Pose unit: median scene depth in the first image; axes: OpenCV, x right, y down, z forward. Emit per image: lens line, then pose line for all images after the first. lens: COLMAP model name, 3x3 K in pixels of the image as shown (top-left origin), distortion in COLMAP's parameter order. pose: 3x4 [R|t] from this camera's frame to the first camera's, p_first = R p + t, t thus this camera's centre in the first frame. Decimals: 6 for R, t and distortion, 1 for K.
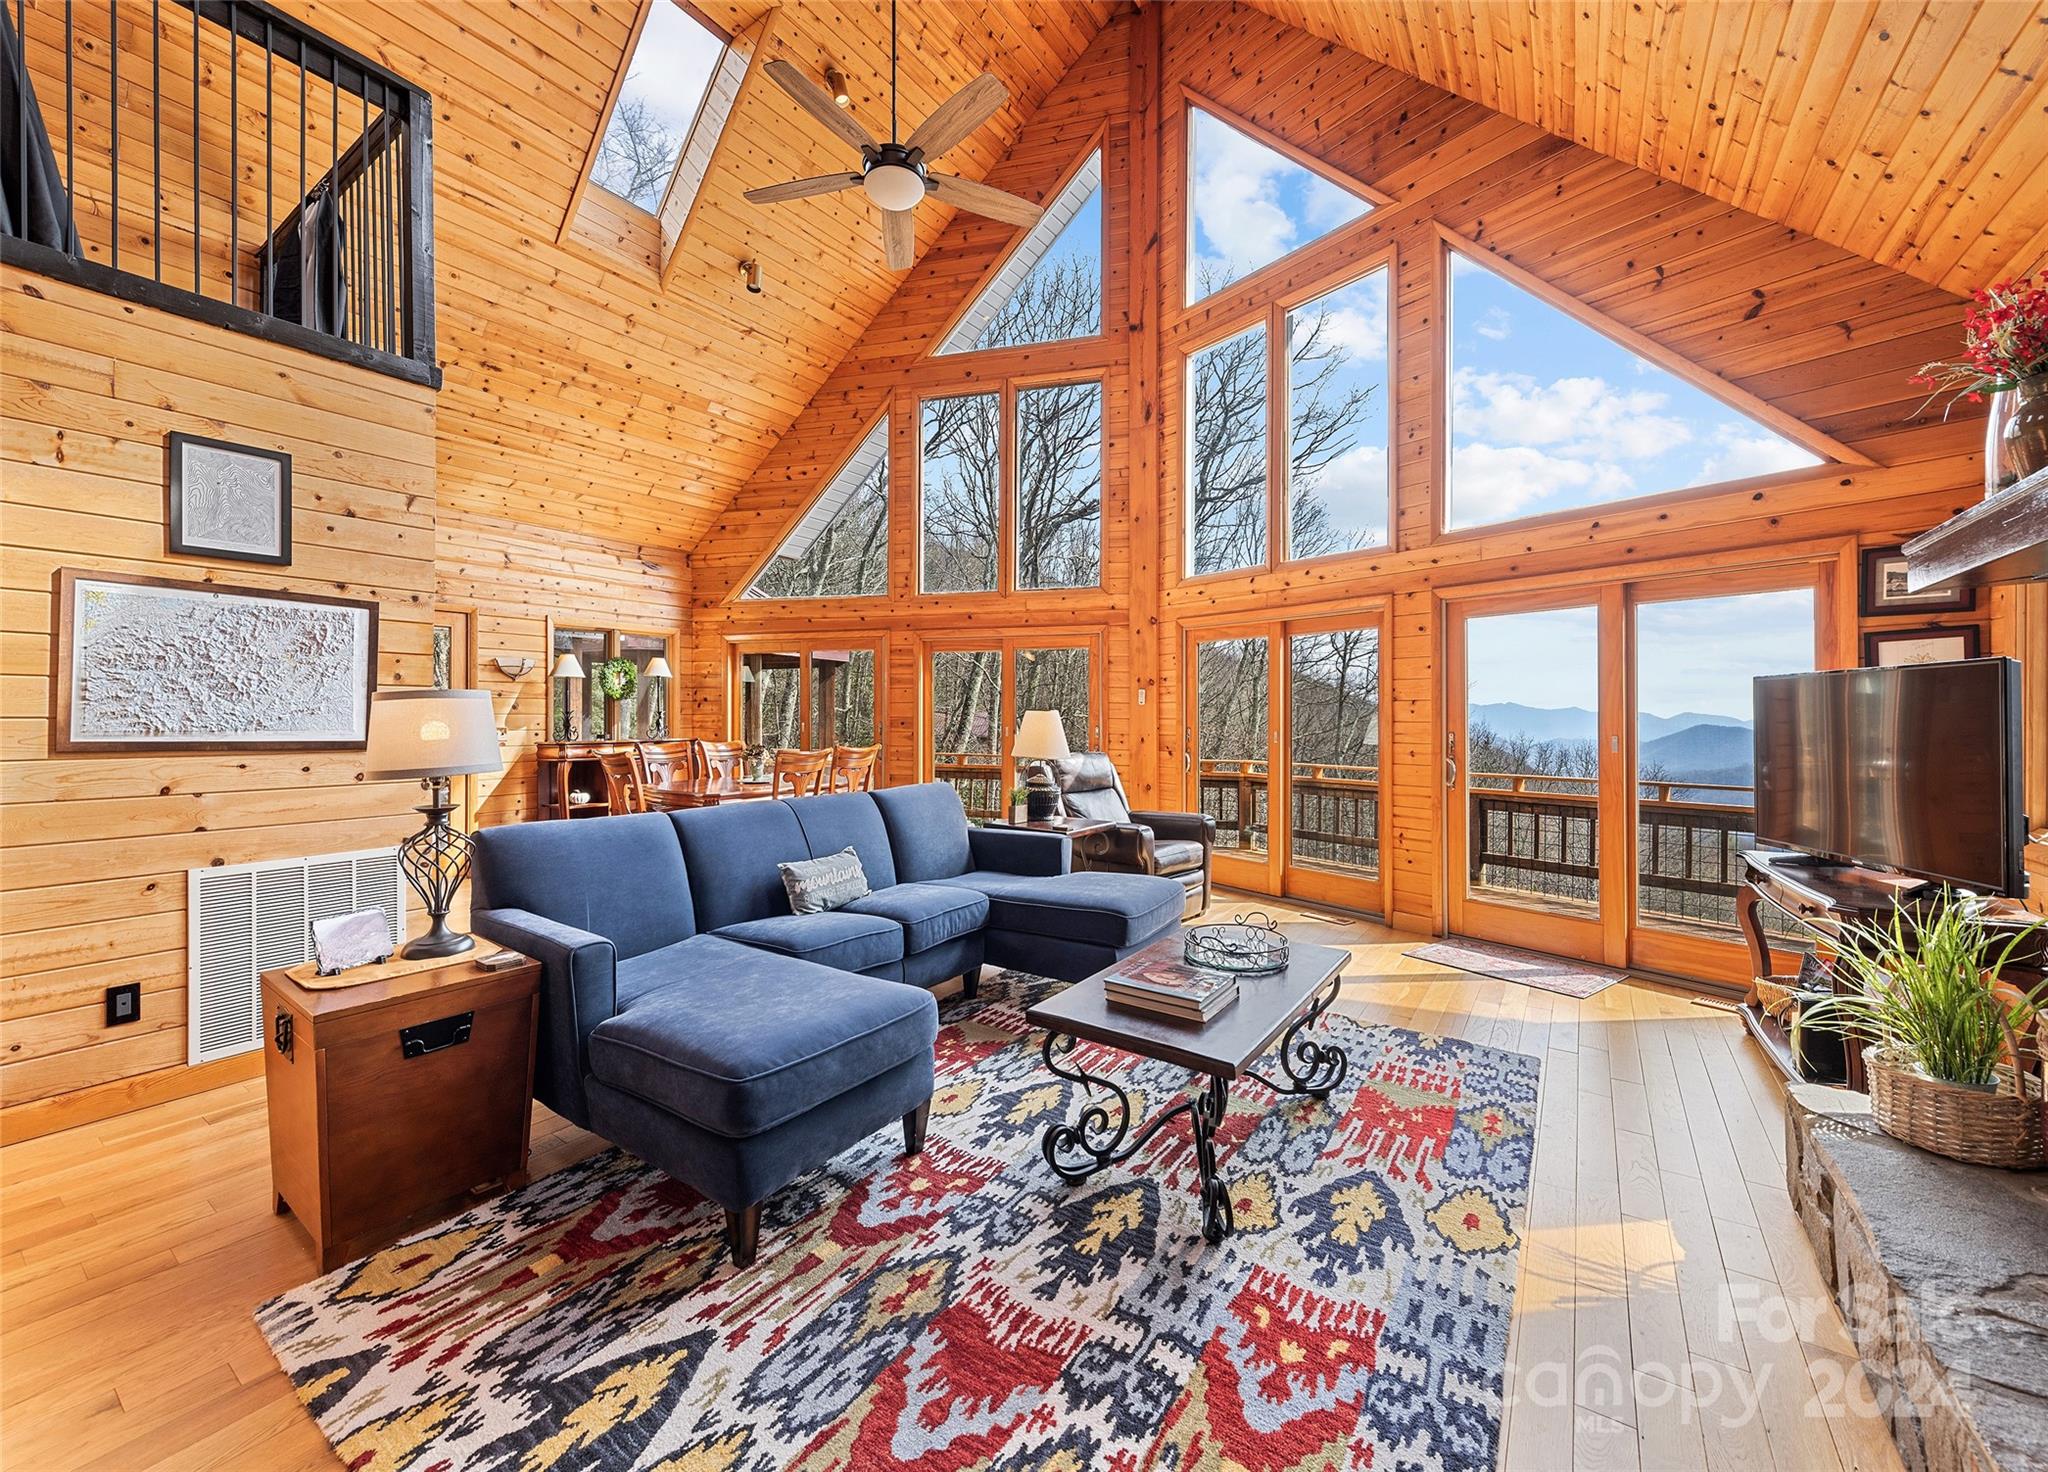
lens RADIAL K [[797.3, 0, 1012.8], [0, 797.3, 714.1], [0, 0, 1]] dist [0.007486, -0.001960]
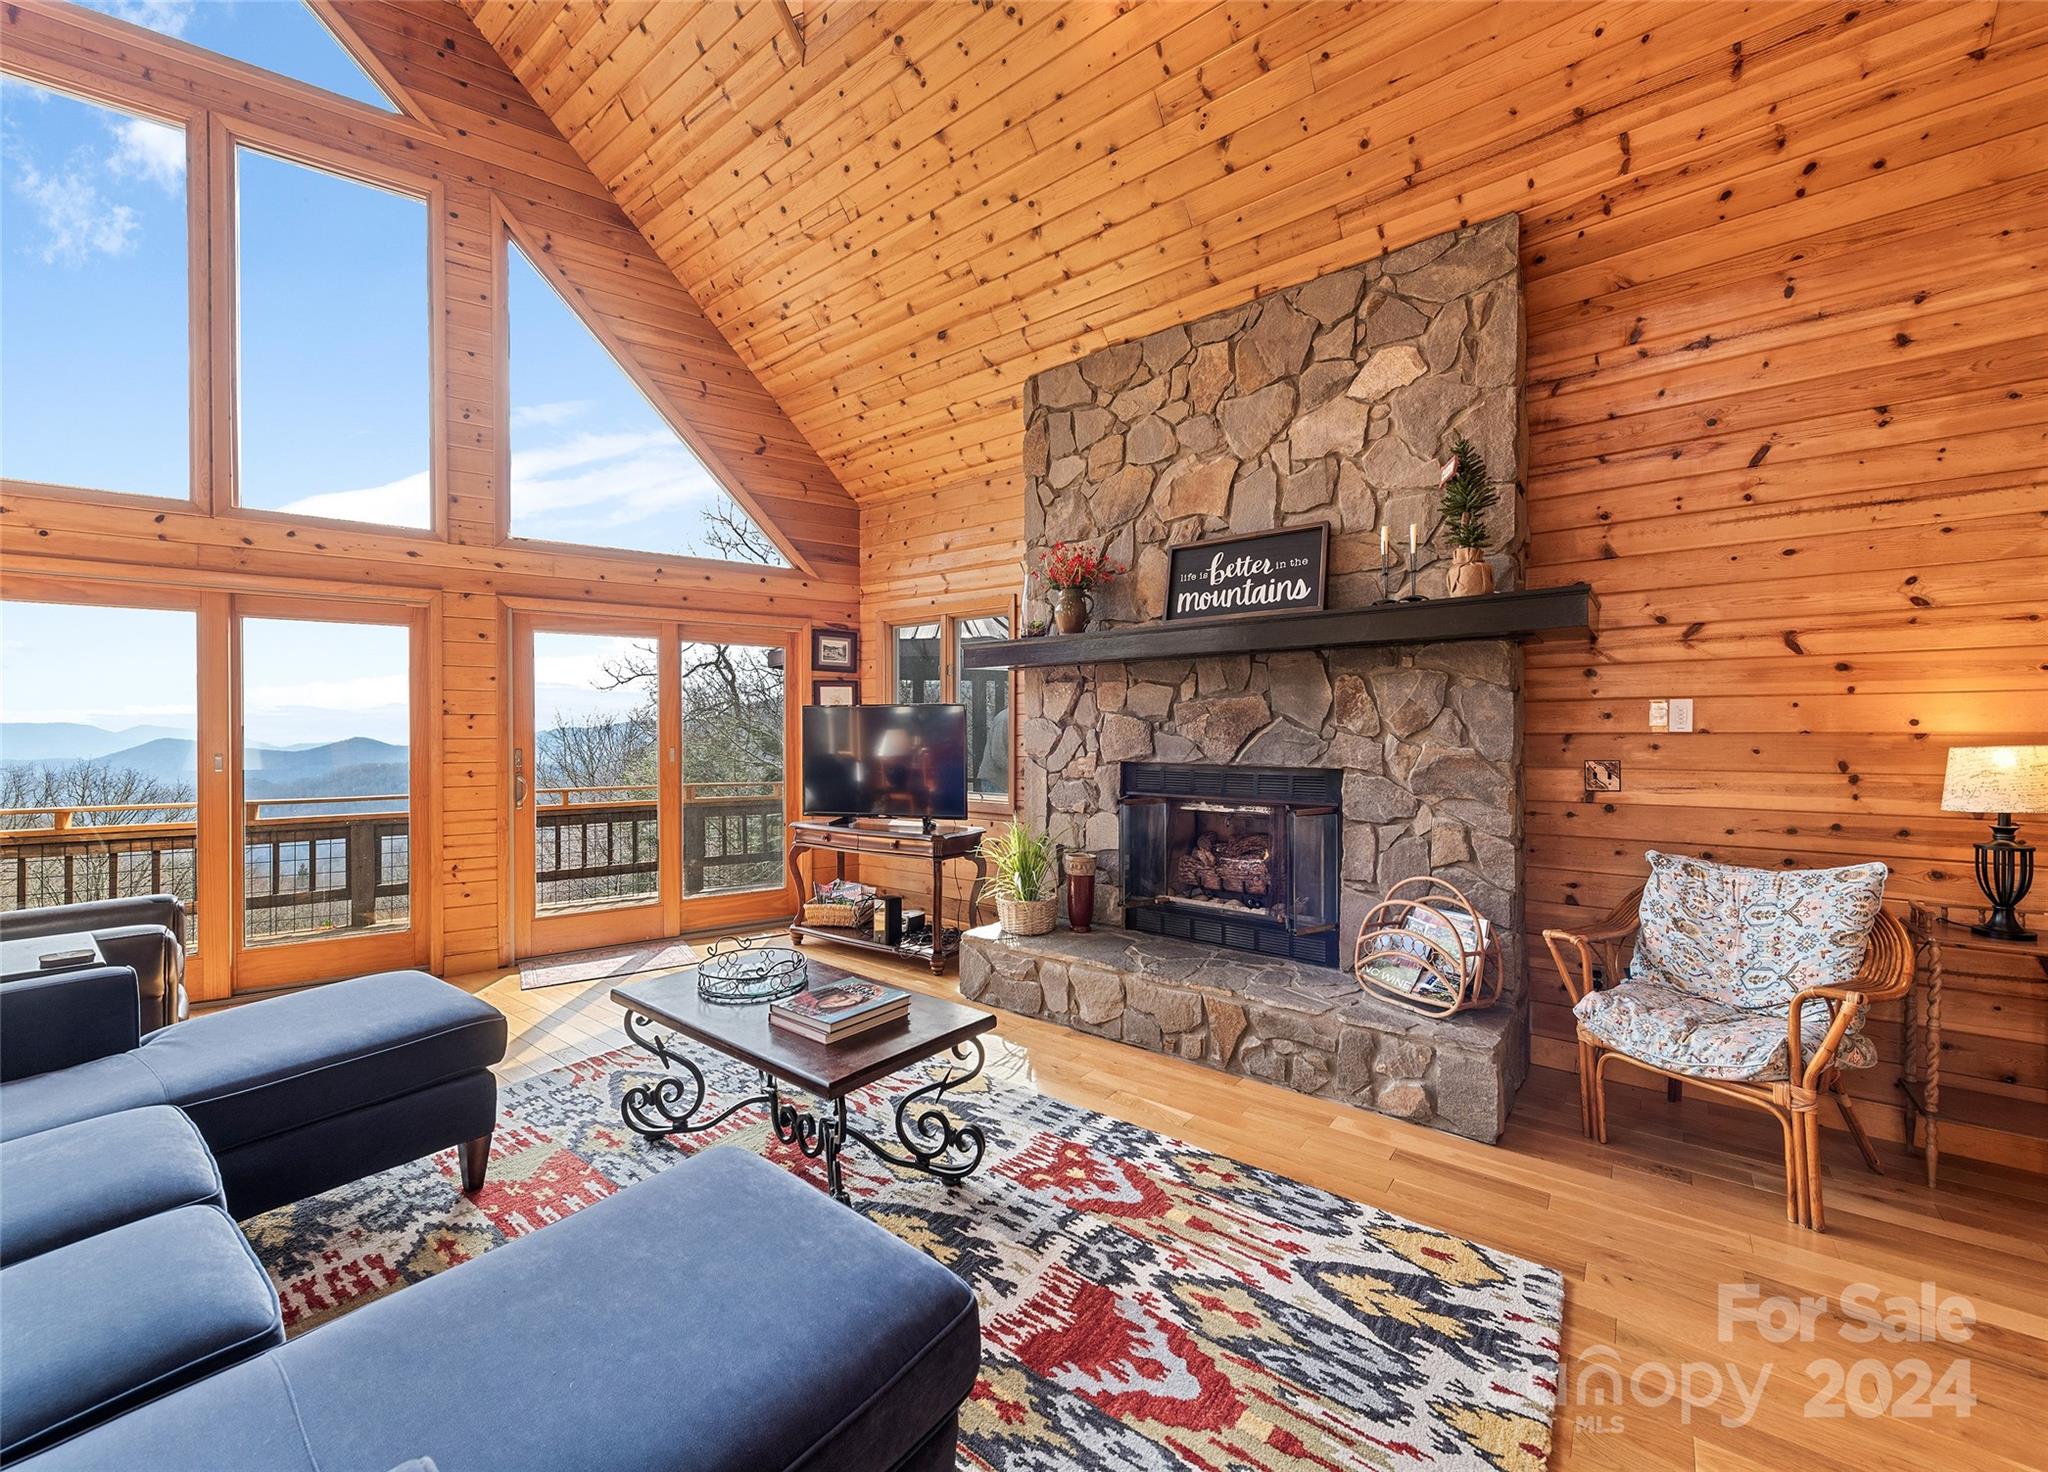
lens RADIAL K [[797.3, 0, 1017.4], [0, 797.3, 737.4], [0, 0, 1]] dist [0.007486, -0.001960]
pose [[0.063375, -0.010923, 0.997930, -0.959399], [-0.003053, 0.999933, 0.011139, -0.008746], [-0.997985, -0.003752, 0.063338, 0.890120]]
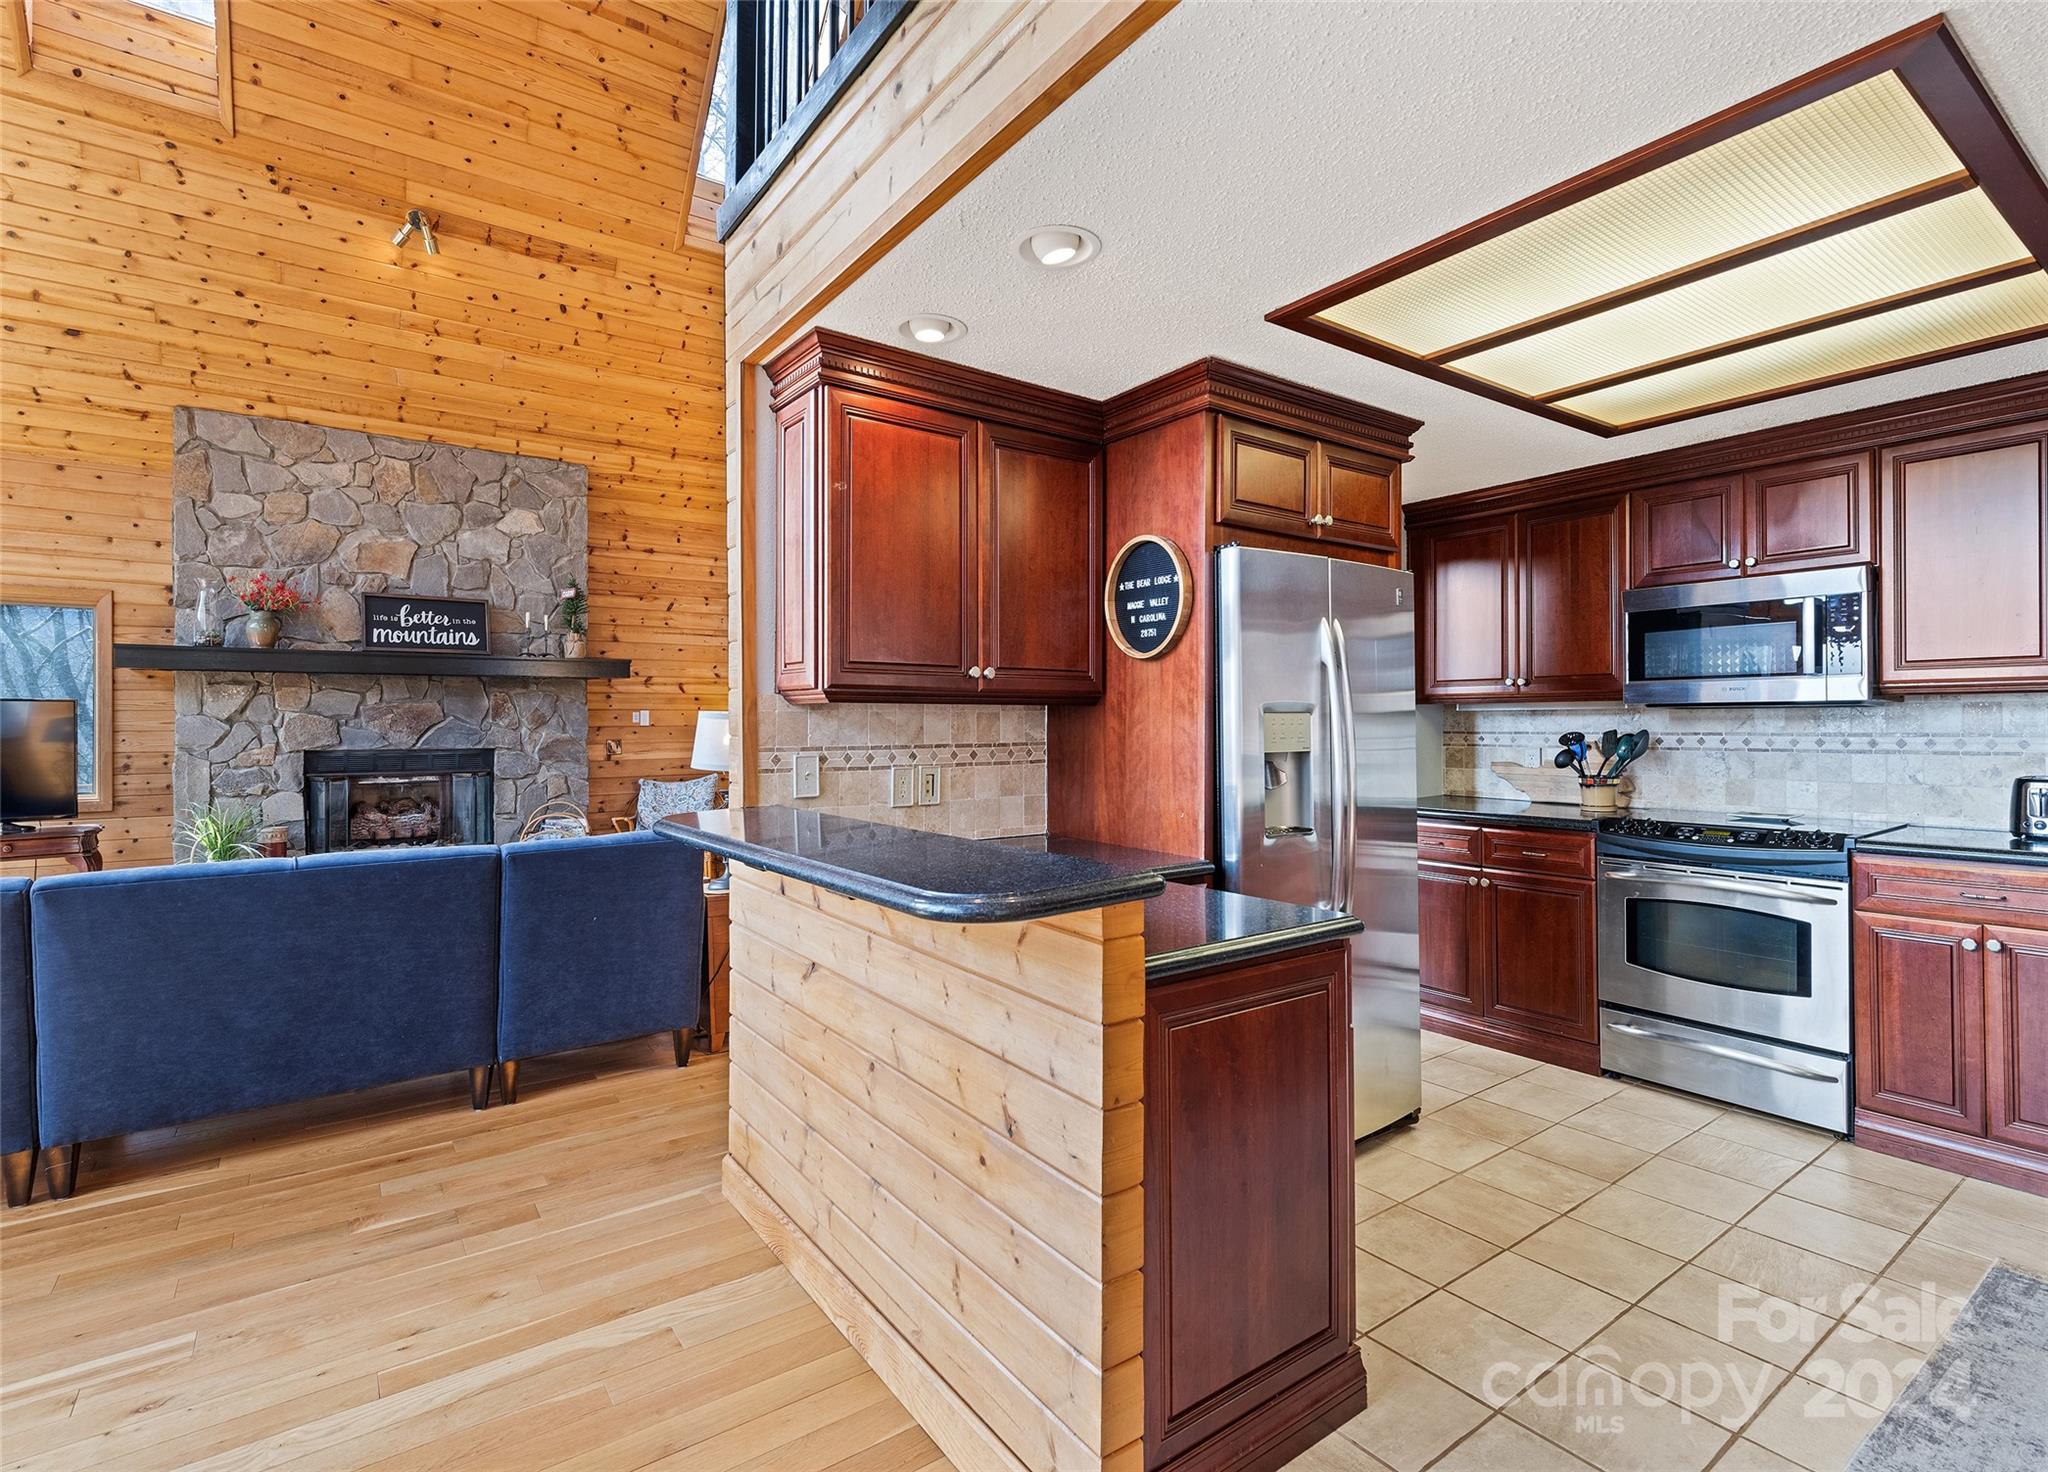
lens RADIAL K [[928.2, 0, 1026.7], [0, 928.2, 723.0], [0, 0, 1]] dist [0.000423, 0.000020]
pose [[-0.945693, -0.000441, 0.325060, -2.188094], [-0.000902, 0.999999, -0.001269, -0.012700], [-0.325059, -0.001493, -0.945693, 2.978956]]
